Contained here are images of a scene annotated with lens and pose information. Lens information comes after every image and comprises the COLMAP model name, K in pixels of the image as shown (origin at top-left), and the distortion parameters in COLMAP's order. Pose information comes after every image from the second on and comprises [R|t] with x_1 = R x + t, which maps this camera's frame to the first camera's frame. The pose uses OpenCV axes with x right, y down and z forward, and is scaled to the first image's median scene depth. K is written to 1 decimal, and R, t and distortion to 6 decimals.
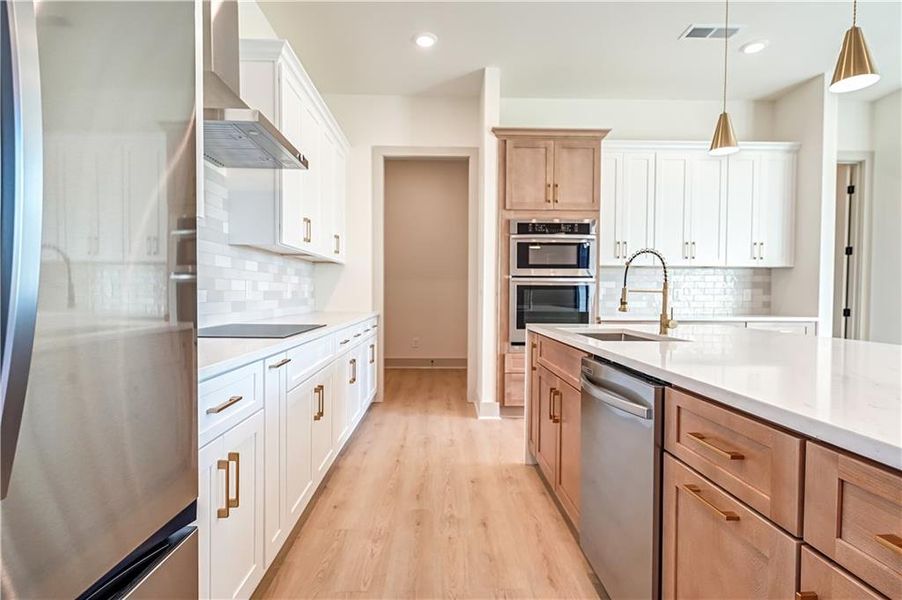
lens RADIAL K [[468.6, 0, 448.0], [0, 468.6, 304.1], [0, 0, 1]] dist [-0.006349, -0.000071]
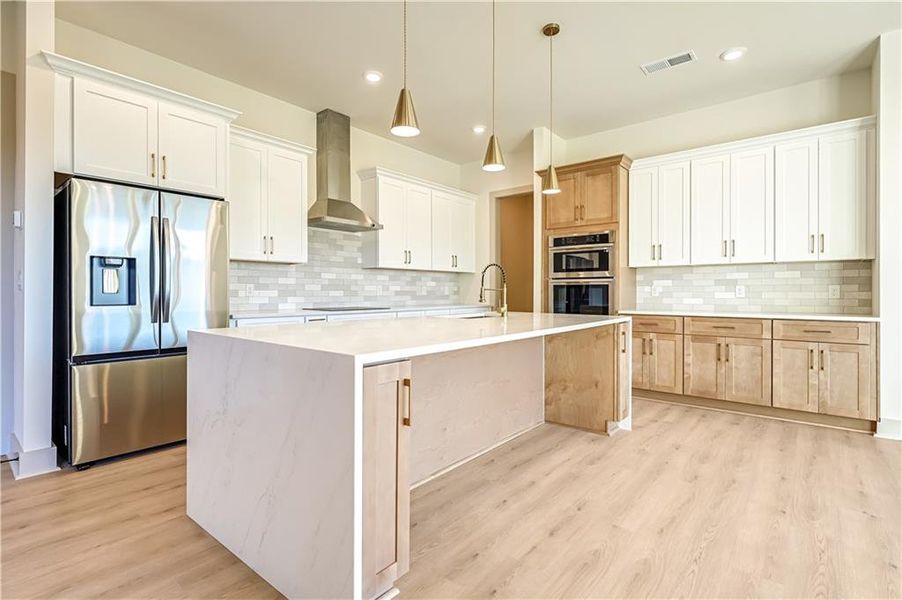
lens RADIAL K [[433.7, 0, 452.7], [0, 433.7, 293.4], [0, 0, 1]] dist [-0.000787, -0.001789]
pose [[0.756439, -0.002088, -0.654060, 0.732641], [-0.011137, 0.999809, -0.016072, 0.005880], [0.653969, 0.019441, 0.756272, -0.116844]]
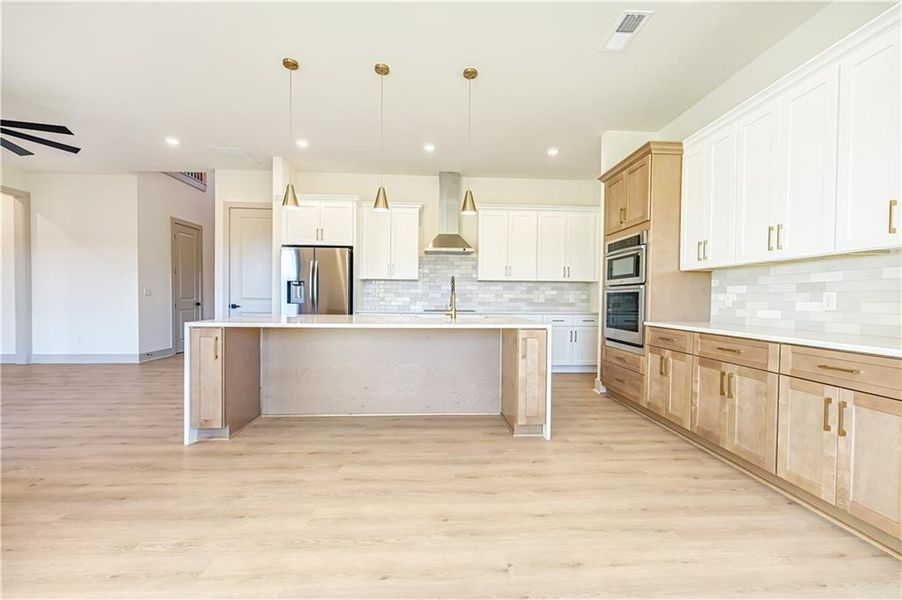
lens RADIAL K [[362.6, 0, 449.9], [0, 362.6, 305.0], [0, 0, 1]] dist [0.000117, -0.000140]
pose [[0.026988, 0.013364, -0.999546, 1.130439], [-0.031166, 0.999436, 0.012521, -0.006493], [0.999150, 0.030814, 0.027390, 0.541175]]
